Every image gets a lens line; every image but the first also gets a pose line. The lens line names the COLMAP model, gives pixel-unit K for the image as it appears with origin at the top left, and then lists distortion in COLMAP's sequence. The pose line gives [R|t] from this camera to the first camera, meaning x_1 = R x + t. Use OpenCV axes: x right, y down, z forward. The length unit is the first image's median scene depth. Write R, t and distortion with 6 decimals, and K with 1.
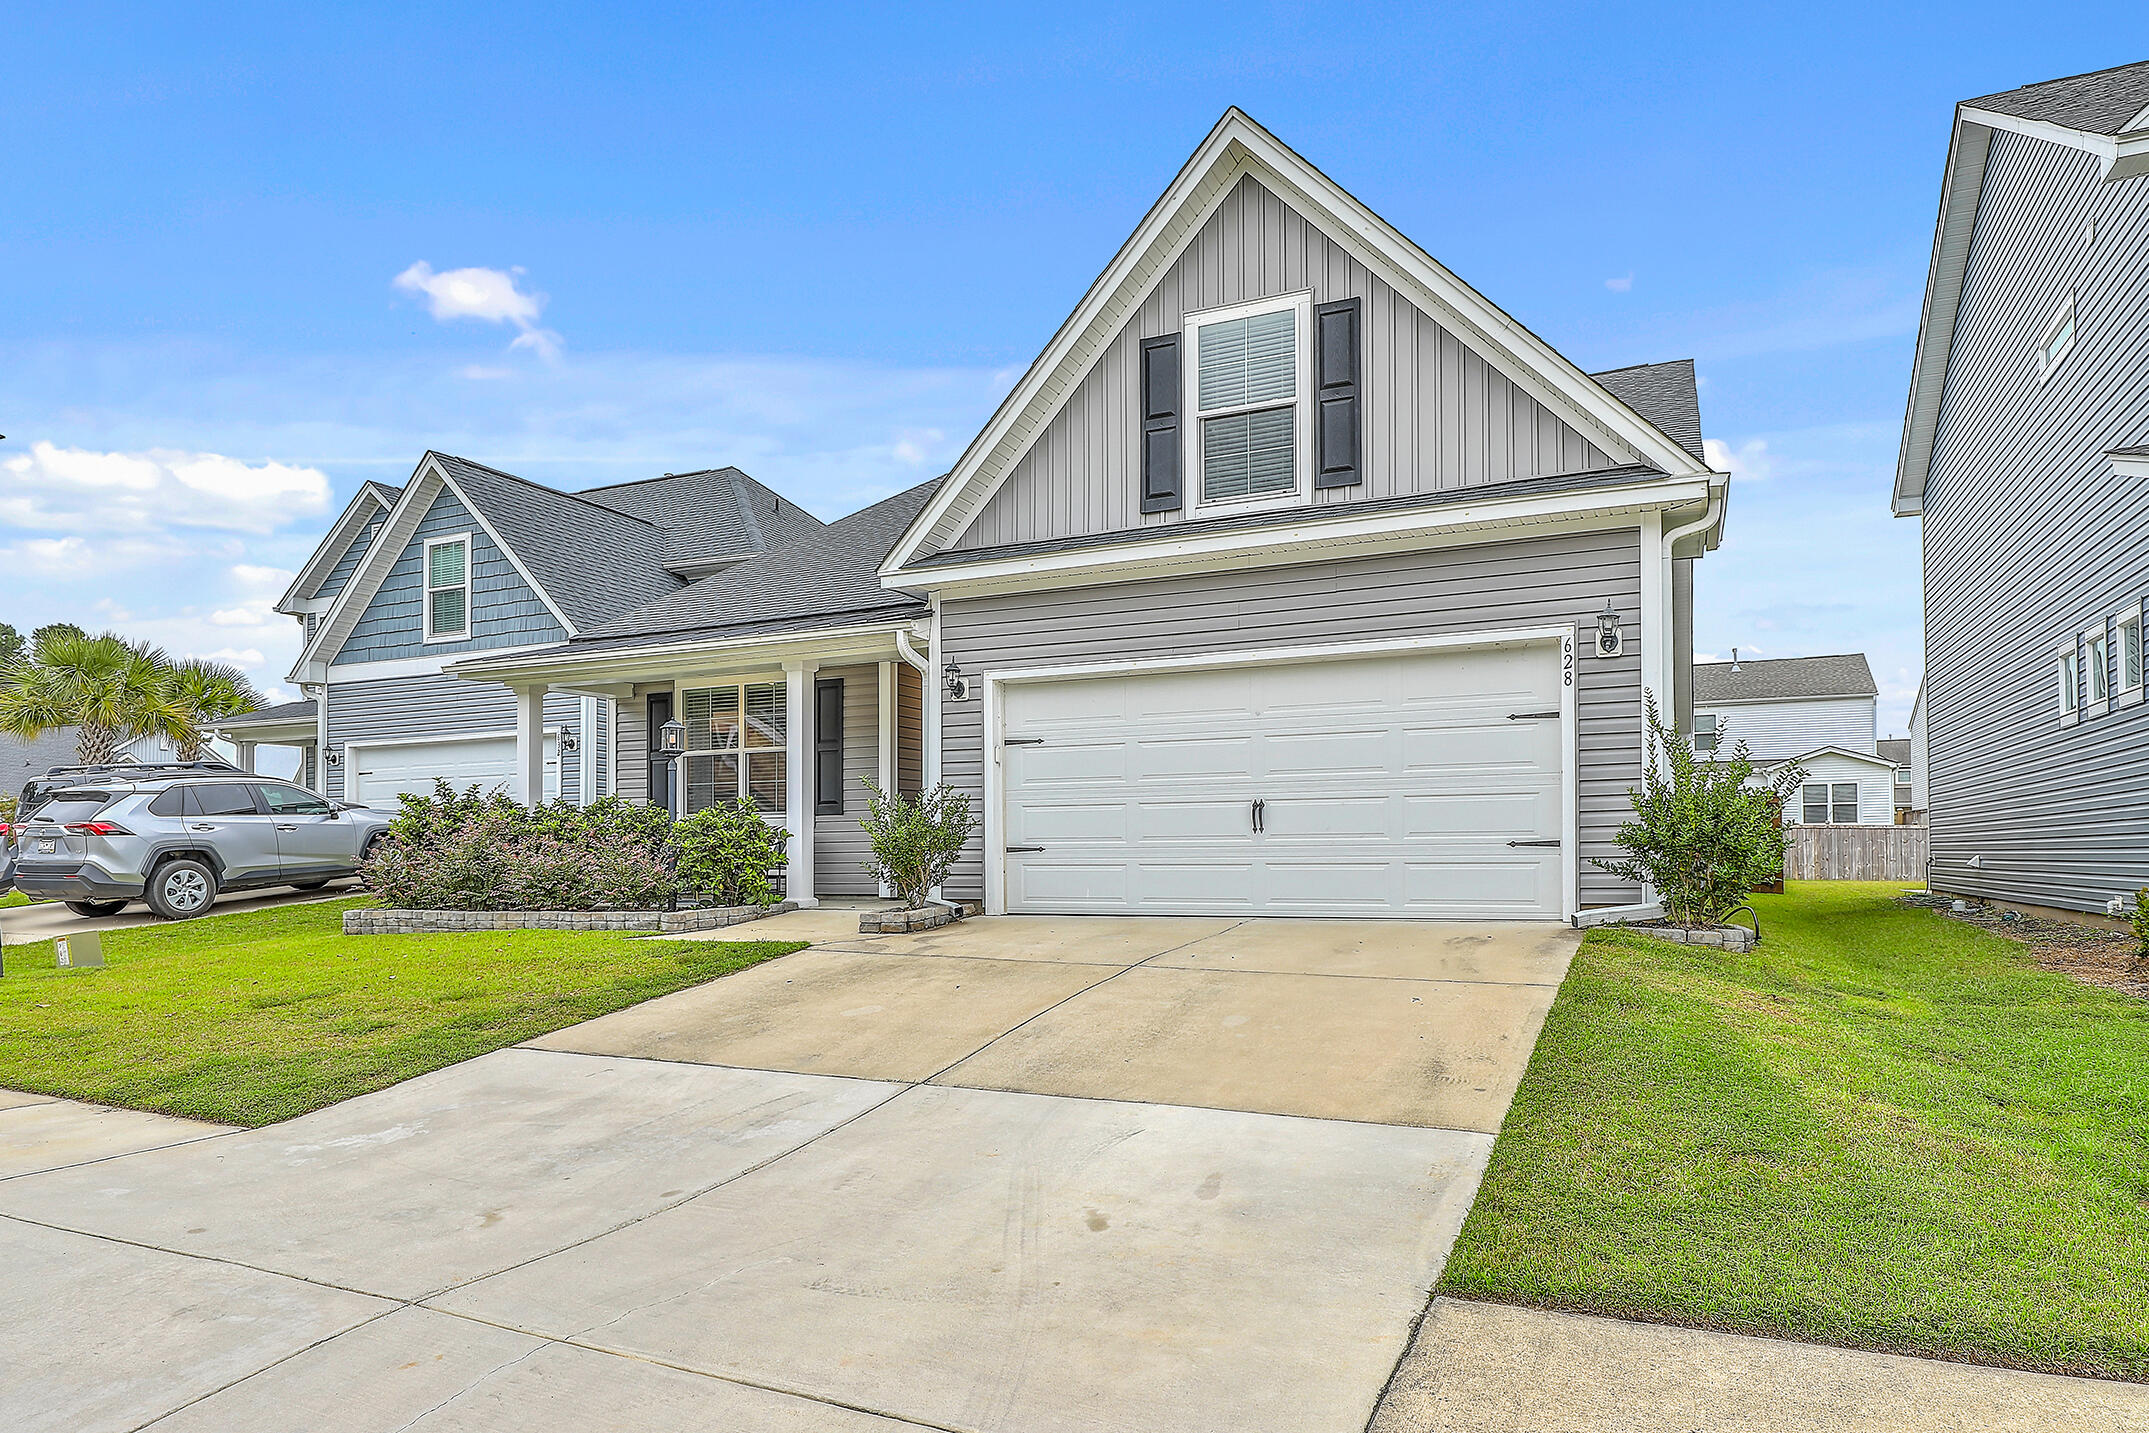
lens RADIAL K [[1282.6, 0, 1077.6], [0, 1282.6, 833.3], [0, 0, 1]] dist [-0.002501, 0.000376]
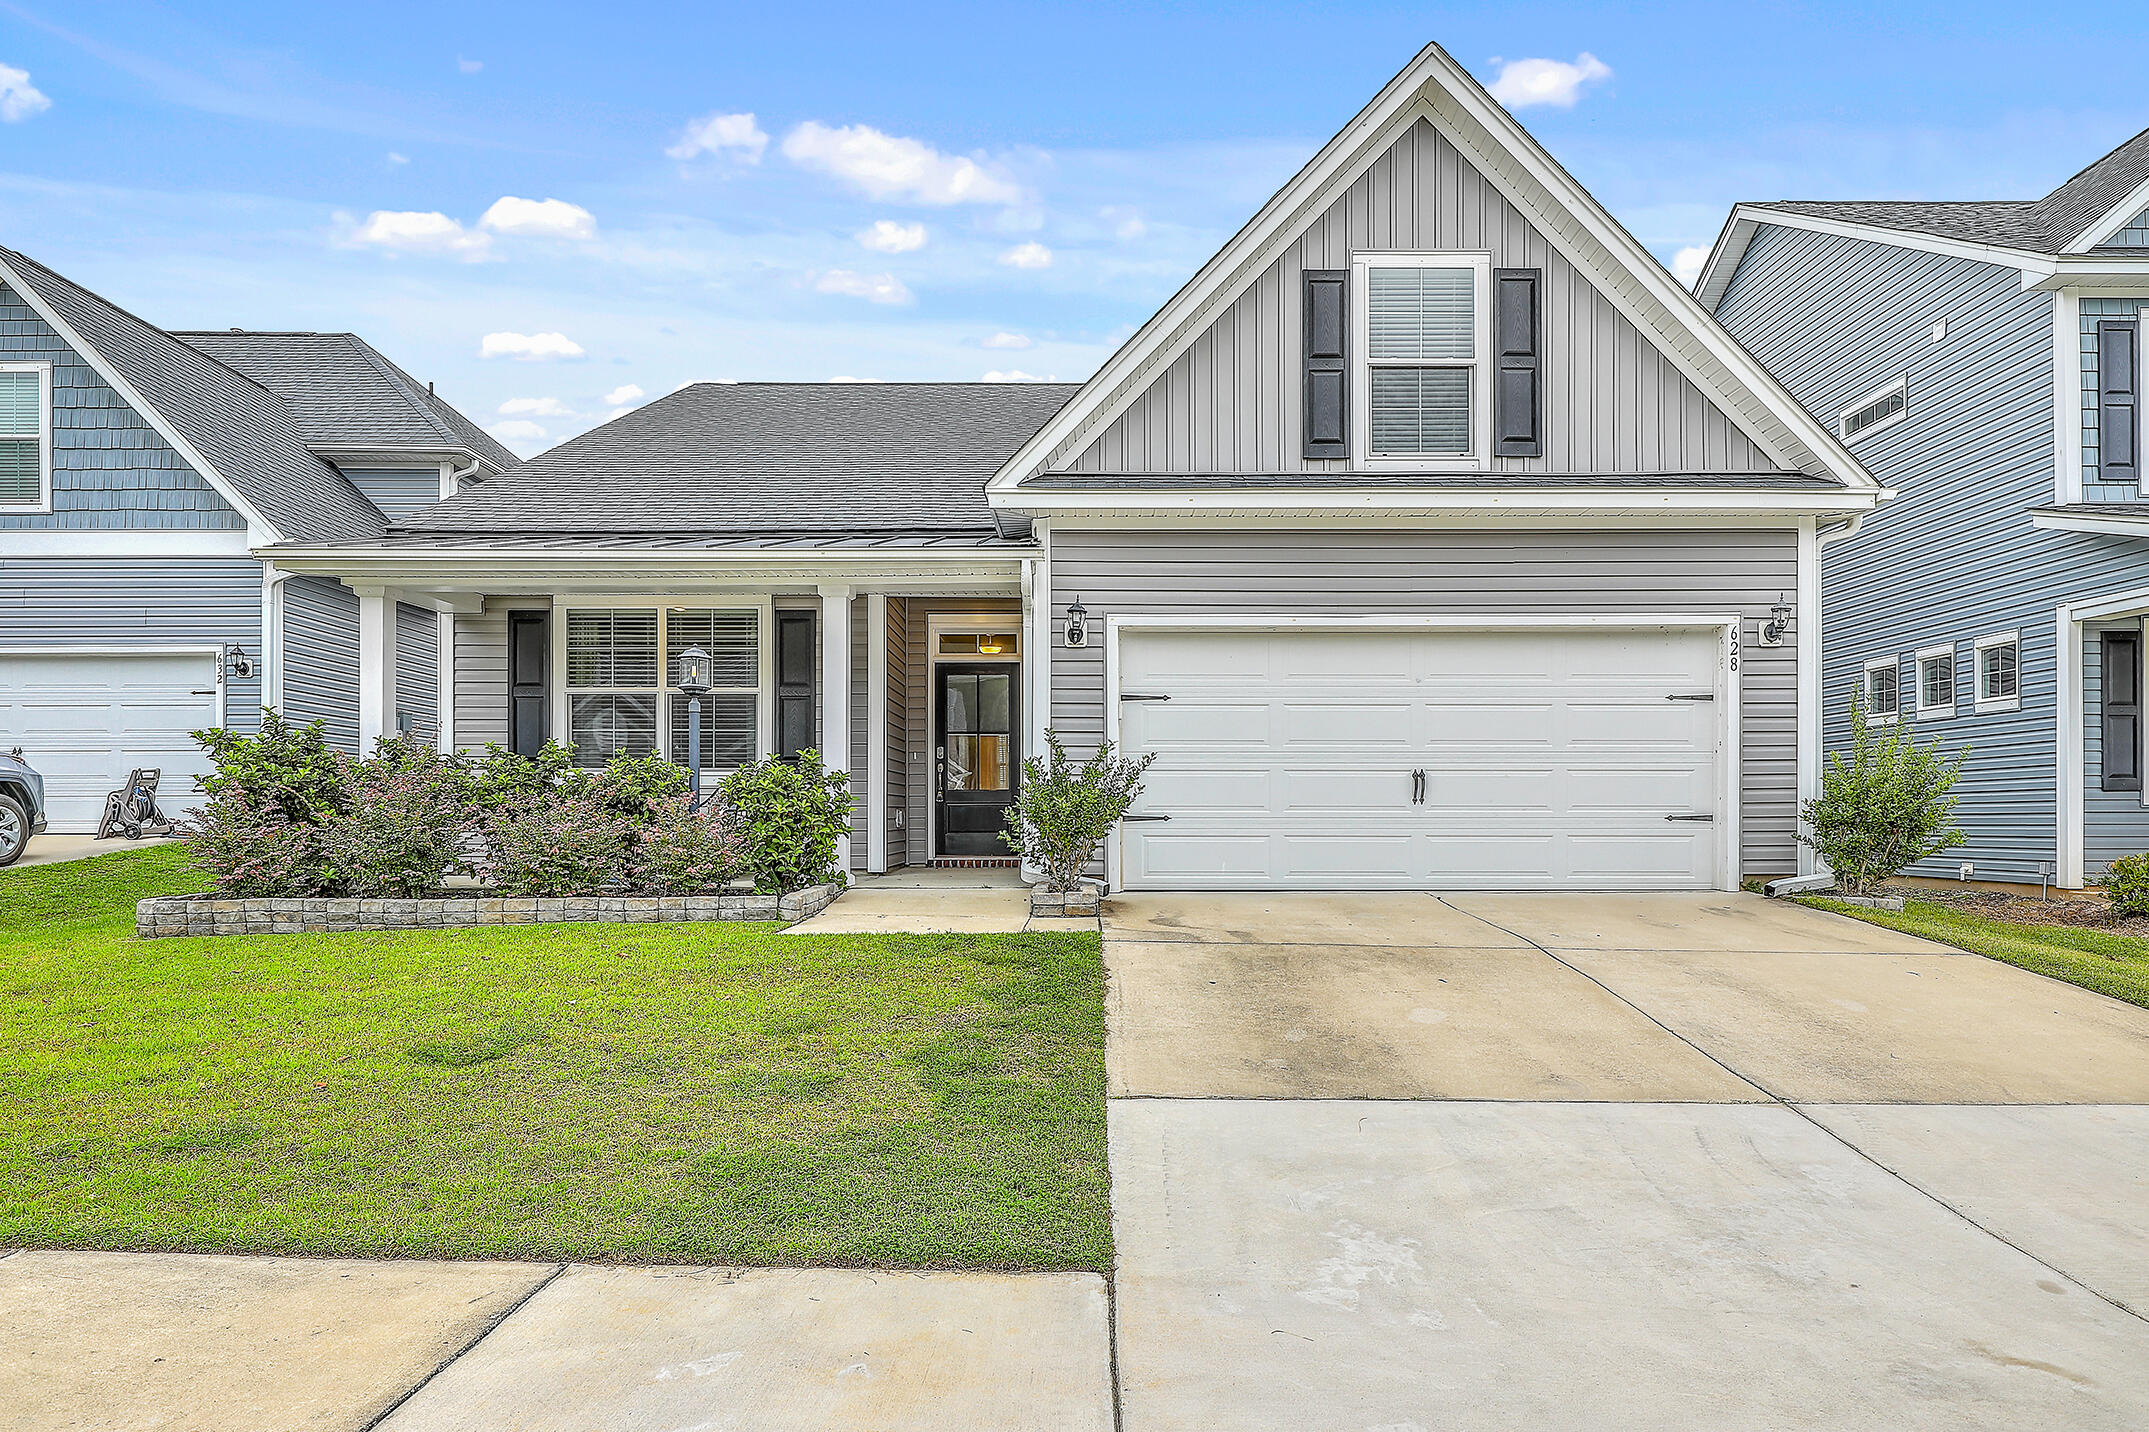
lens RADIAL K [[1255.9, 0, 1073.4], [0, 1255.9, 812.2], [0, 0, 1]] dist [0.000749, -0.000313]
pose [[0.907023, 0.010323, 0.420954, -0.487560], [-0.014585, 0.999870, 0.006905, 0.003144], [-0.420828, -0.012402, 0.907056, 0.245096]]
